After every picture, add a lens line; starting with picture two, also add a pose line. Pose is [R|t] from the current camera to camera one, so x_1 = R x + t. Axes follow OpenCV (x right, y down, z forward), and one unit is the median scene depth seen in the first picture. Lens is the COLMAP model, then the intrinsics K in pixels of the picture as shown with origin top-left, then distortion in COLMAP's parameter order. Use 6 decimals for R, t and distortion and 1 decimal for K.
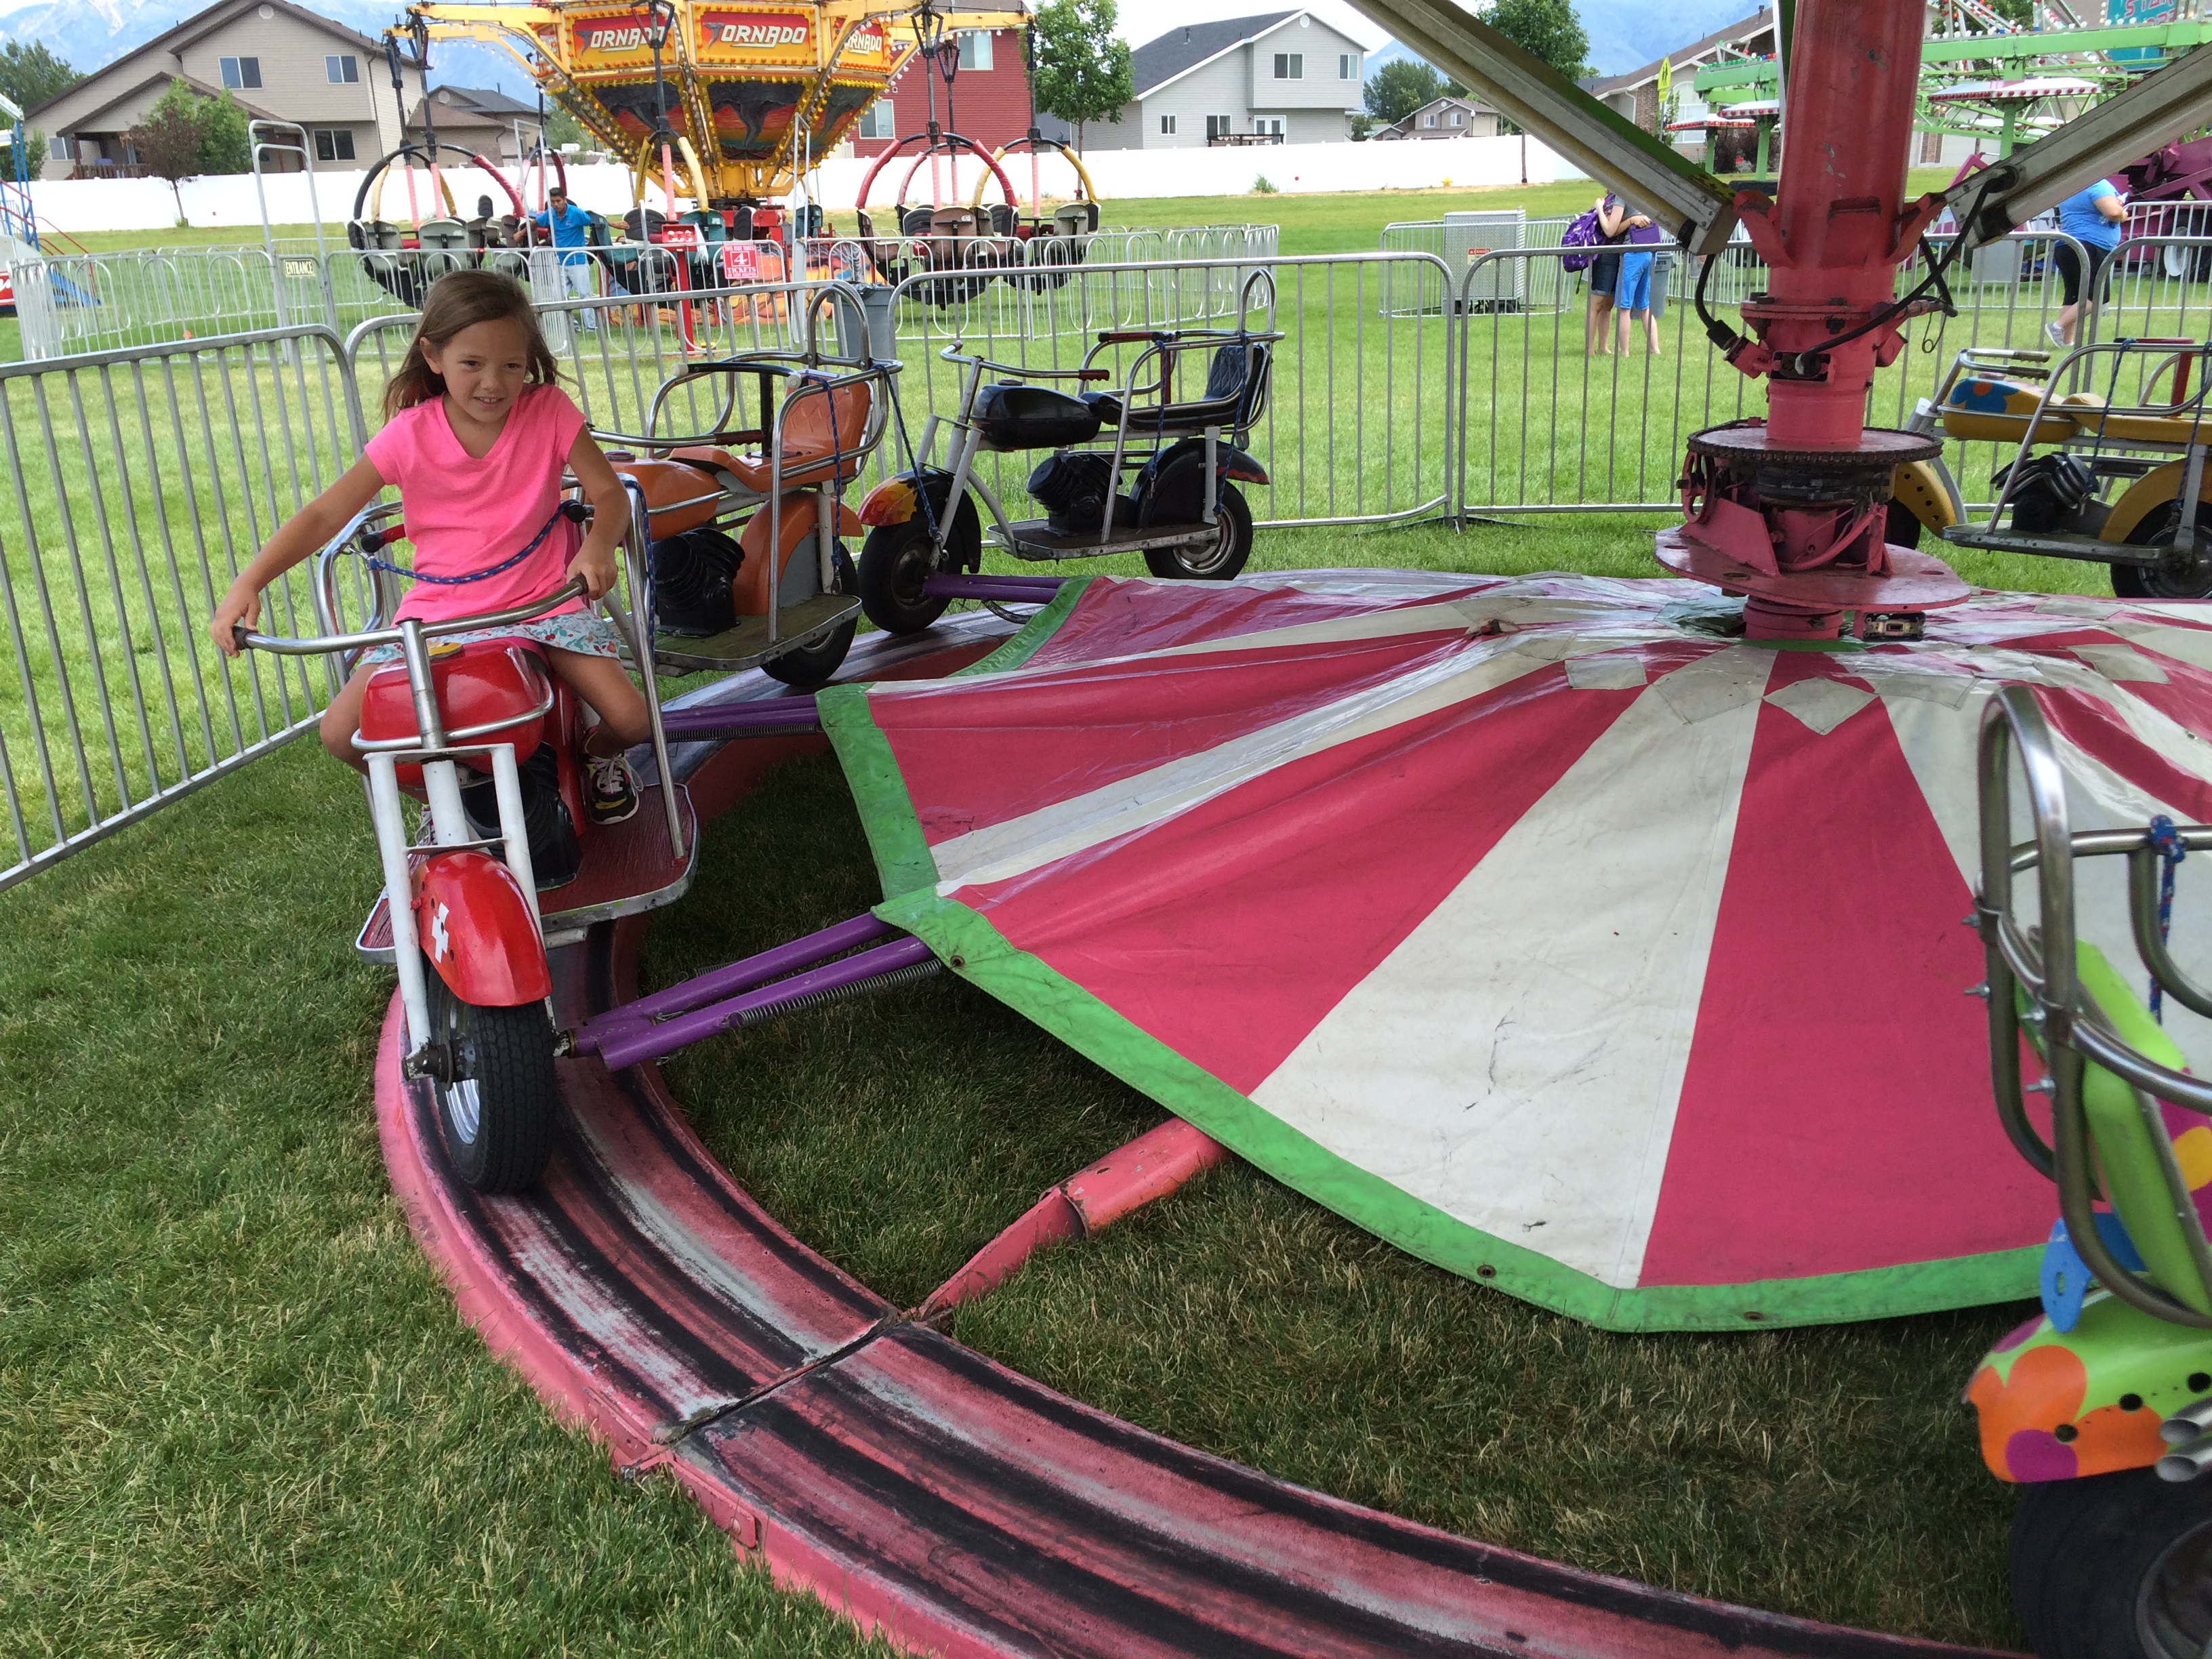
lens RADIAL K [[1895.7, 0, 1104.0], [0, 1895.7, 823.4], [0, 0, 1]] dist [0.072246, -0.089350]
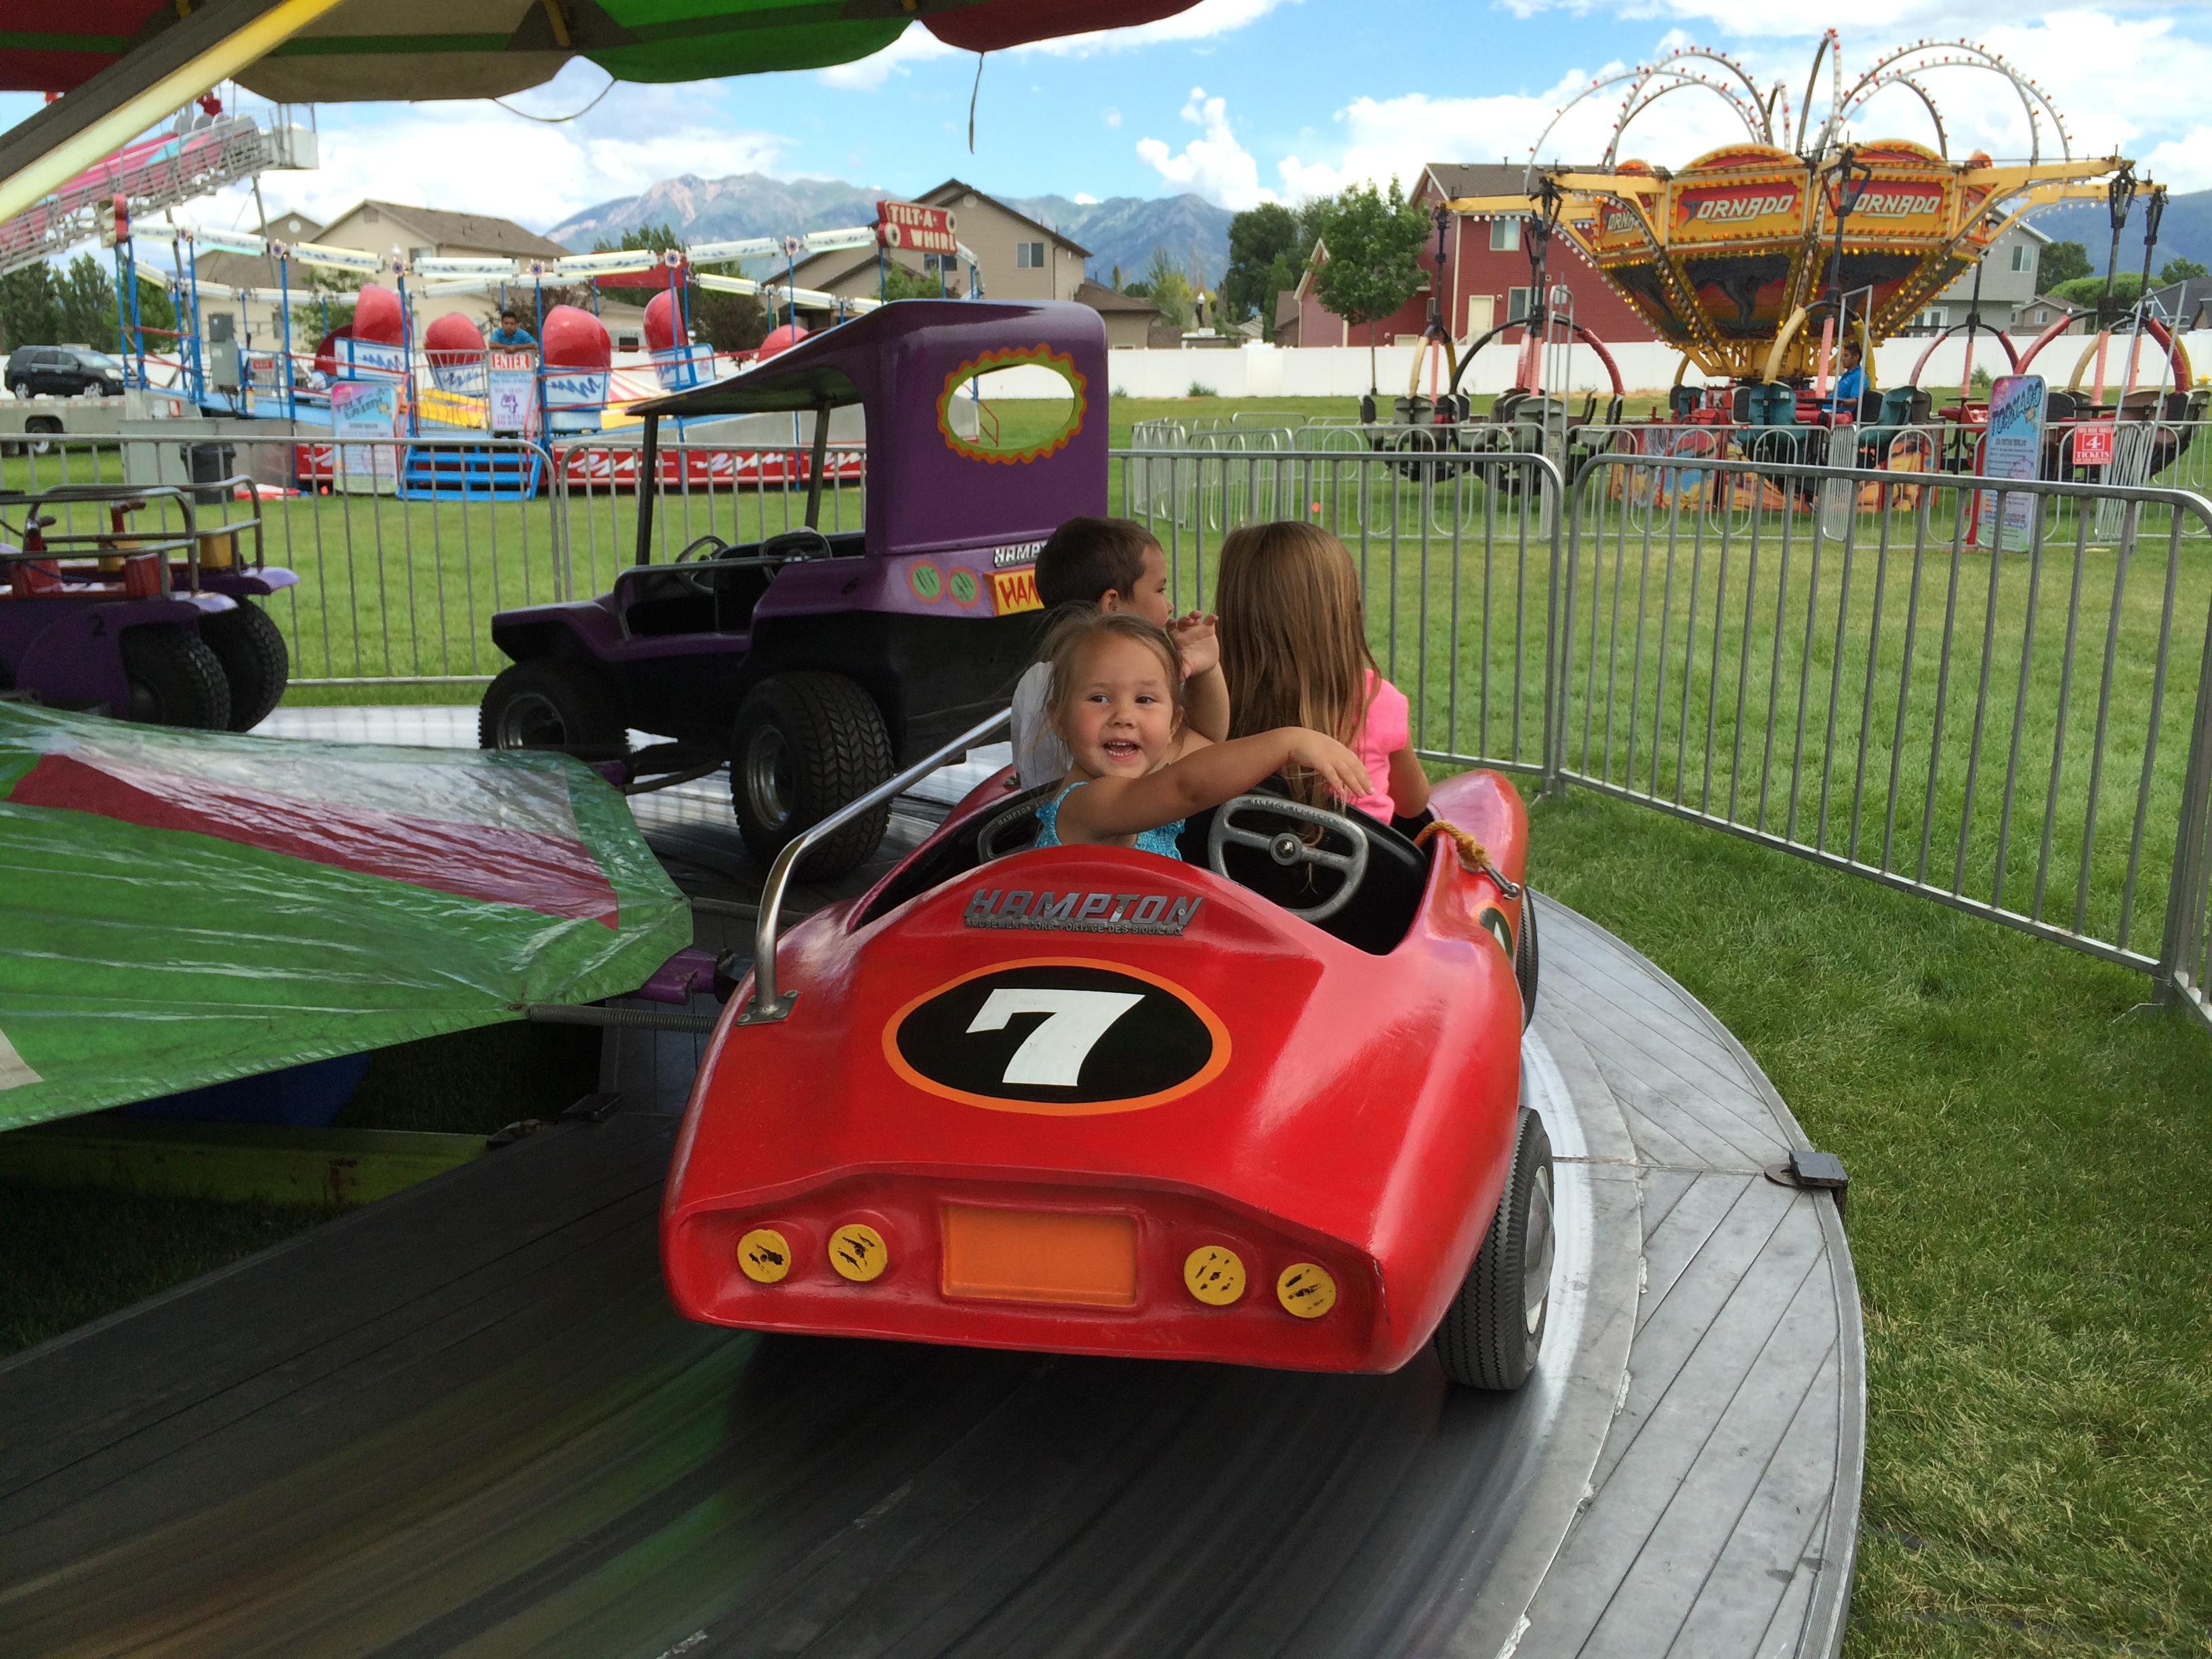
lens RADIAL K [[1803.4, 0, 1020.2], [0, 1803.4, 826.6], [0, 0, 1]] dist [0.091049, -0.068391]
pose [[0.982324, 0.071694, -0.172914, -2.030804], [-0.085052, 0.993836, -0.071110, -0.080248], [0.166749, 0.084560, 0.982367, 0.423899]]
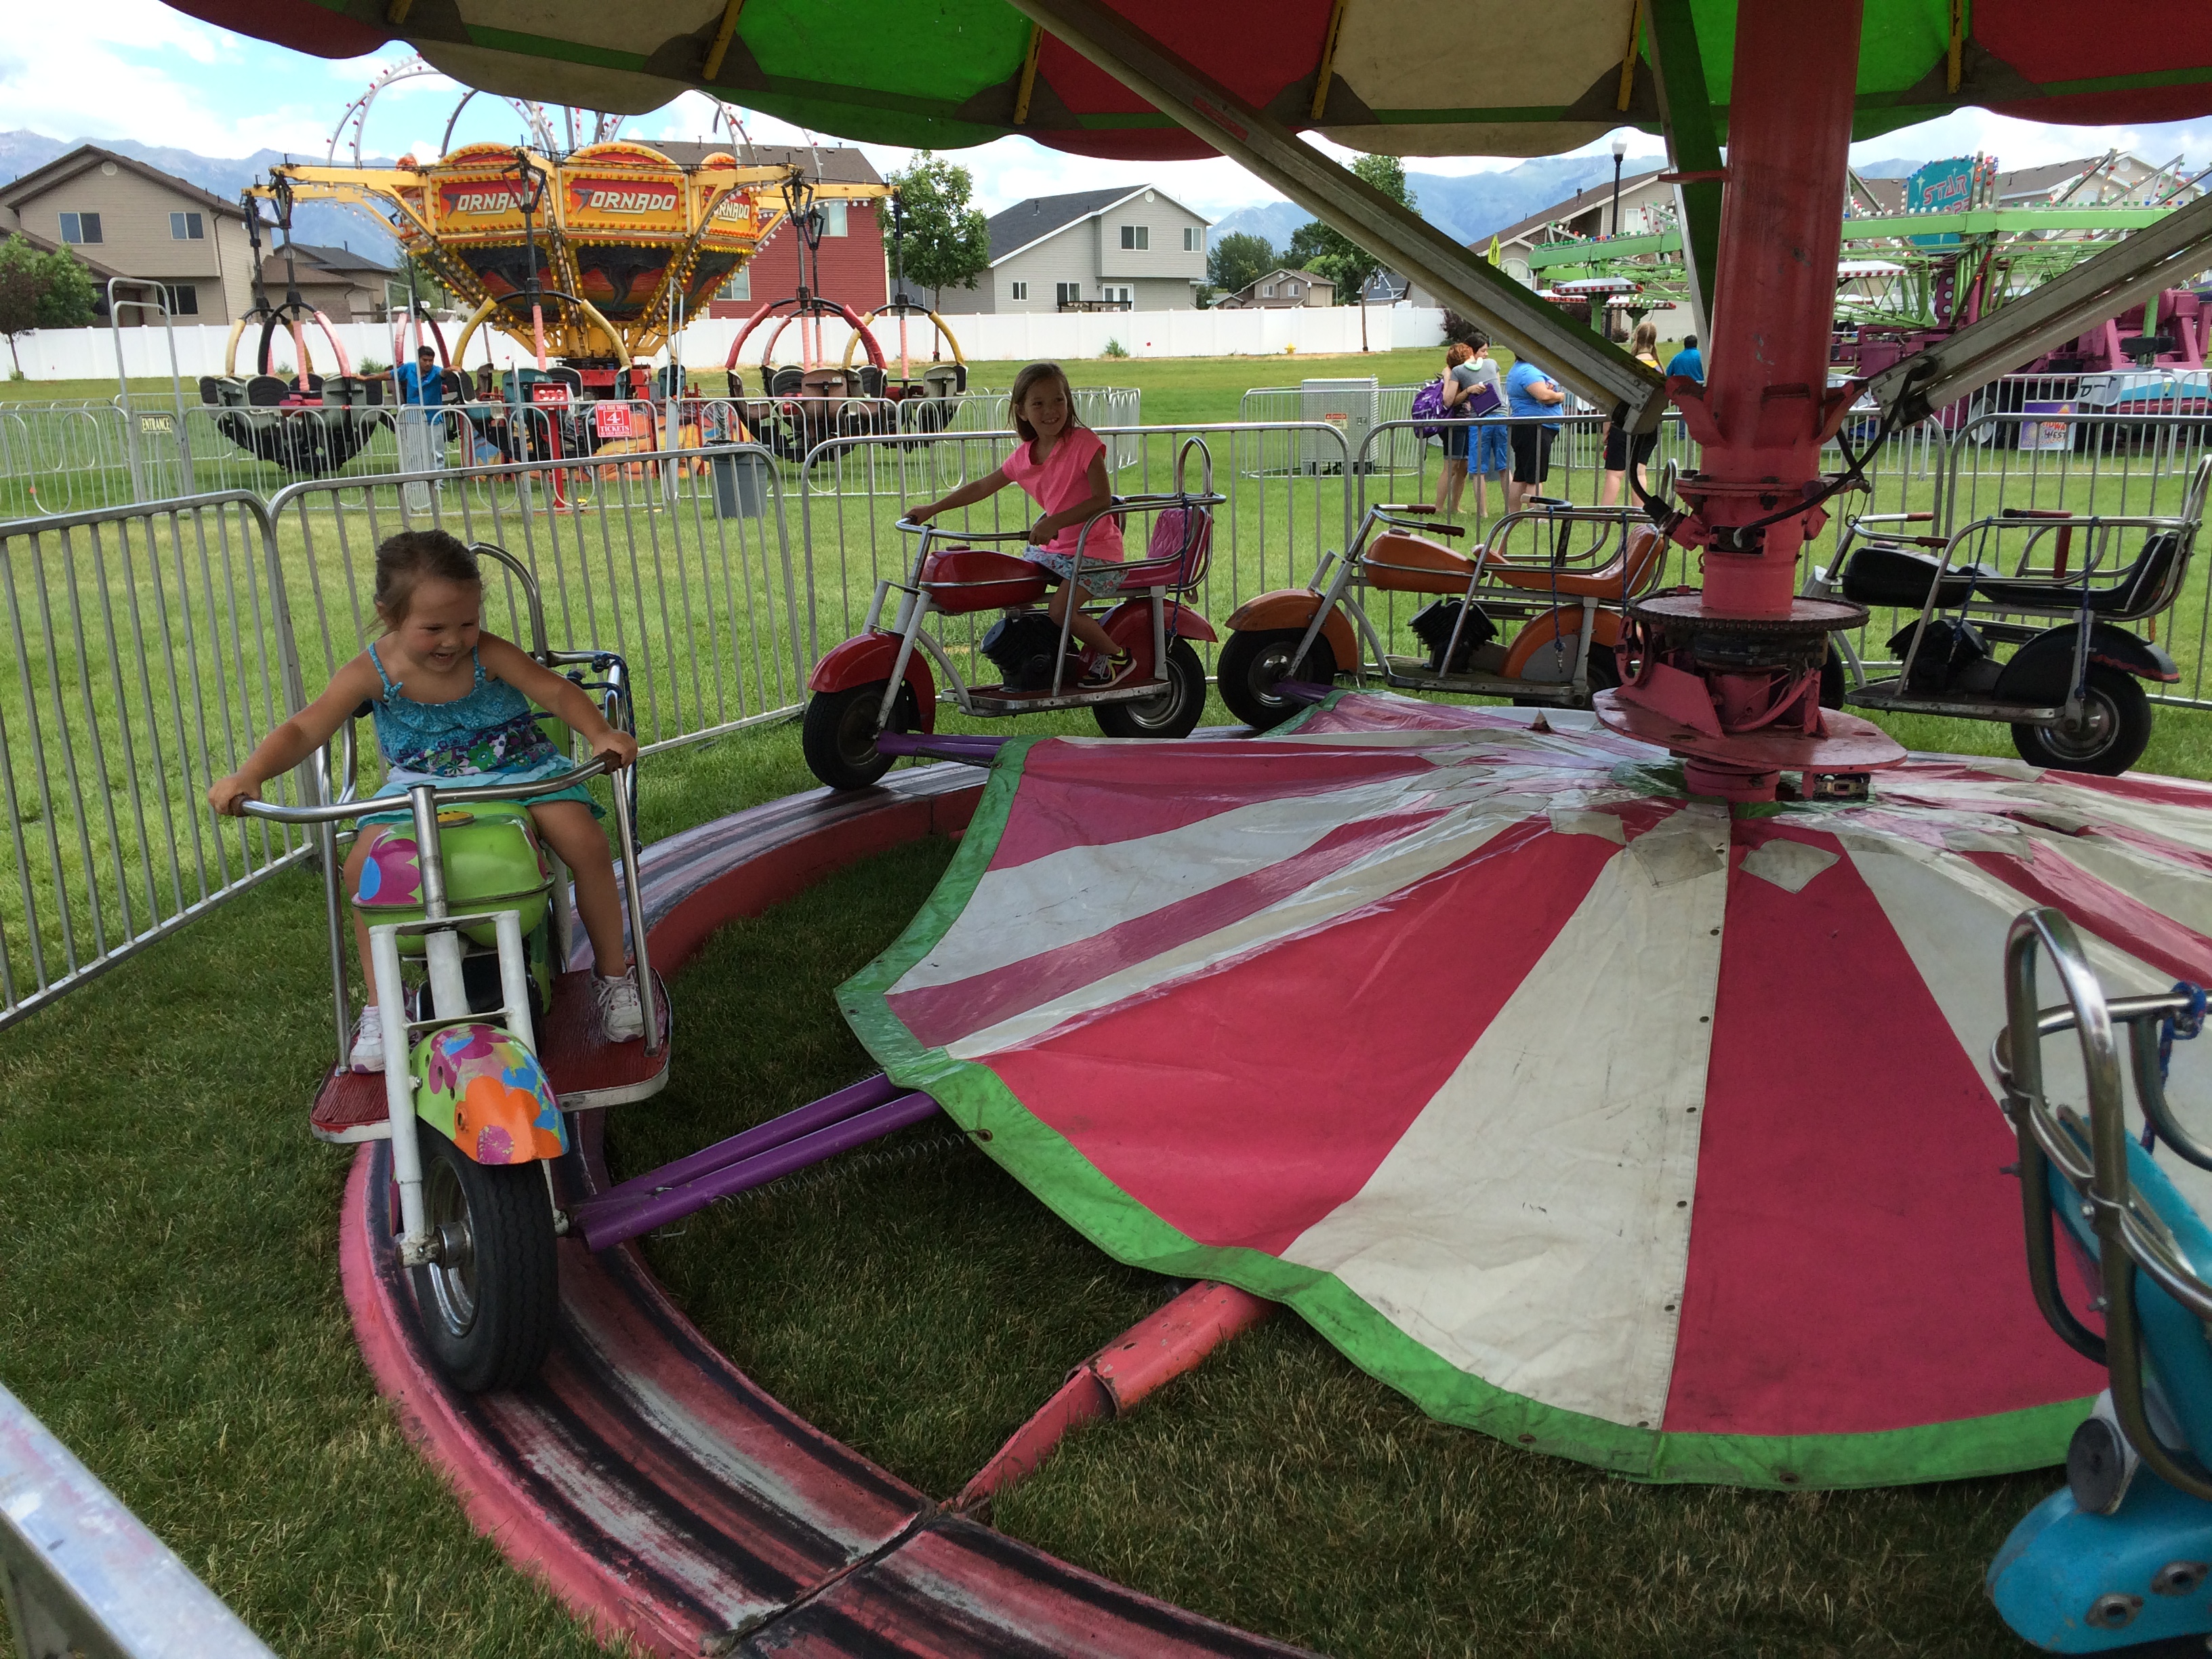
lens RADIAL K [[1895.7, 0, 1104.0], [0, 1895.7, 823.4], [0, 0, 1]] dist [0.072246, -0.089350]
pose [[0.996742, -0.010092, 0.080018, -0.066414], [0.016246, 0.996927, -0.076636, -0.008898], [-0.078999, 0.077686, 0.993843, -0.001143]]
